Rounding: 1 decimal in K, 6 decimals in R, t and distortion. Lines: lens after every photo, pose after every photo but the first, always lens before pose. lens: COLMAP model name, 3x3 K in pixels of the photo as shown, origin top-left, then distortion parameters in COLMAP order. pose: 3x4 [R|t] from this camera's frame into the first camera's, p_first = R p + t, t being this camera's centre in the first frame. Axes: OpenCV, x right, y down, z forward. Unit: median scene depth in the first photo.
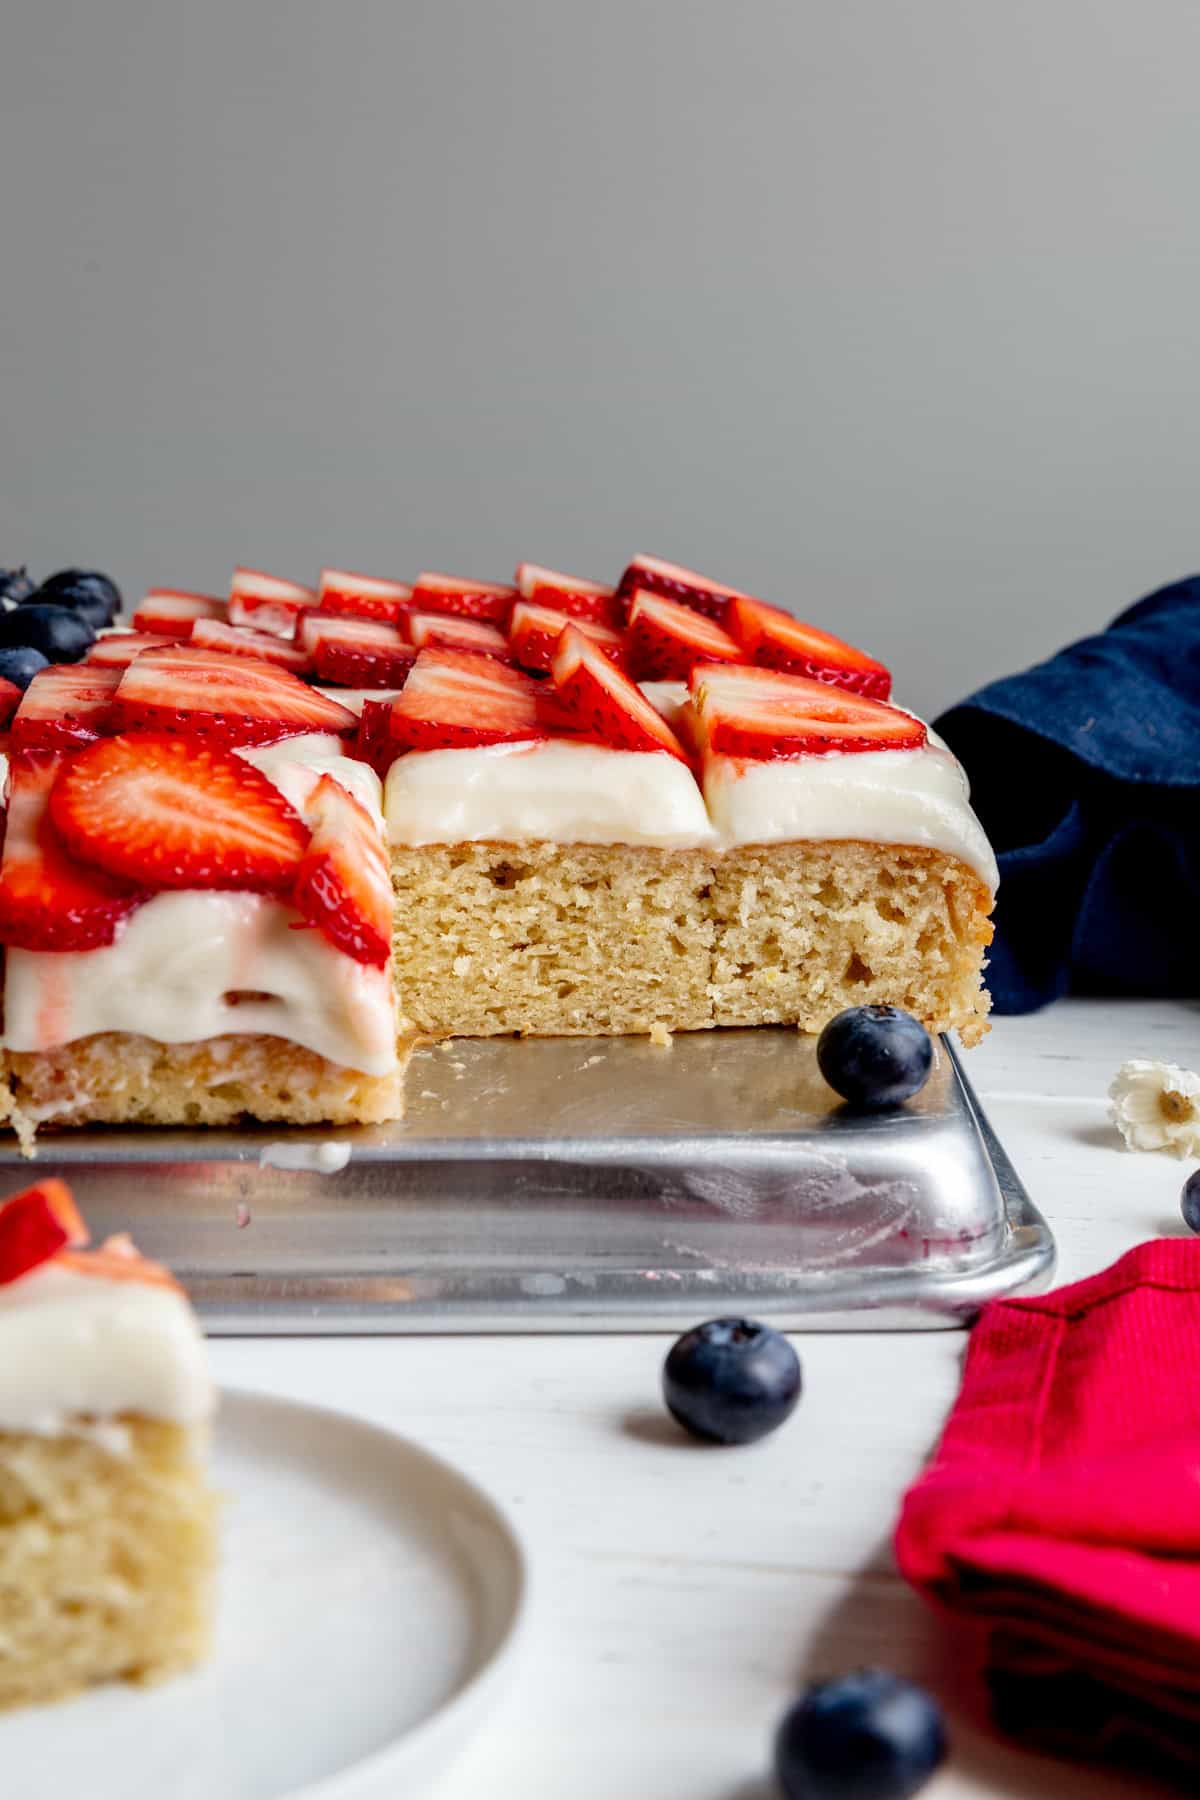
lens RADIAL K [[3103.8, 0, 594.7], [0, 3103.8, 904.5], [0, 0, 1]] dist [-0.005252, 0.000000]
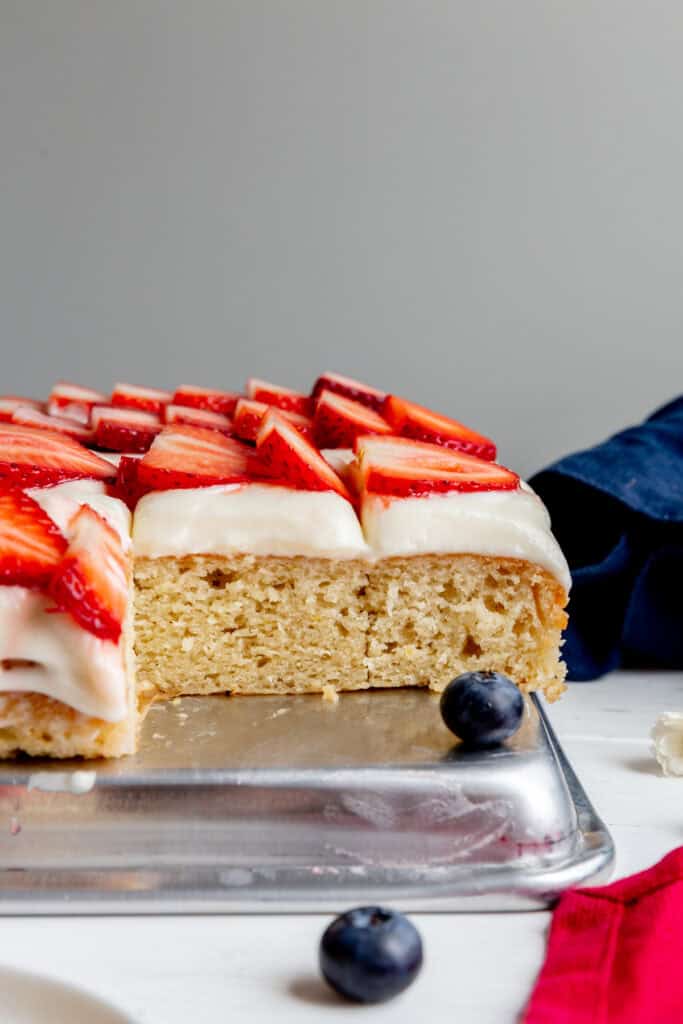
lens RADIAL K [[1765.7, 0, 339.1], [0, 1765.7, 513.4], [0, 0, 1]] dist [-0.005252, 0.000000]
pose [[0.999995, -0.001215, -0.003021, 0.027916], [0.001014, 0.997821, -0.065964, 0.013604], [0.003094, 0.065961, 0.997817, 0.202538]]
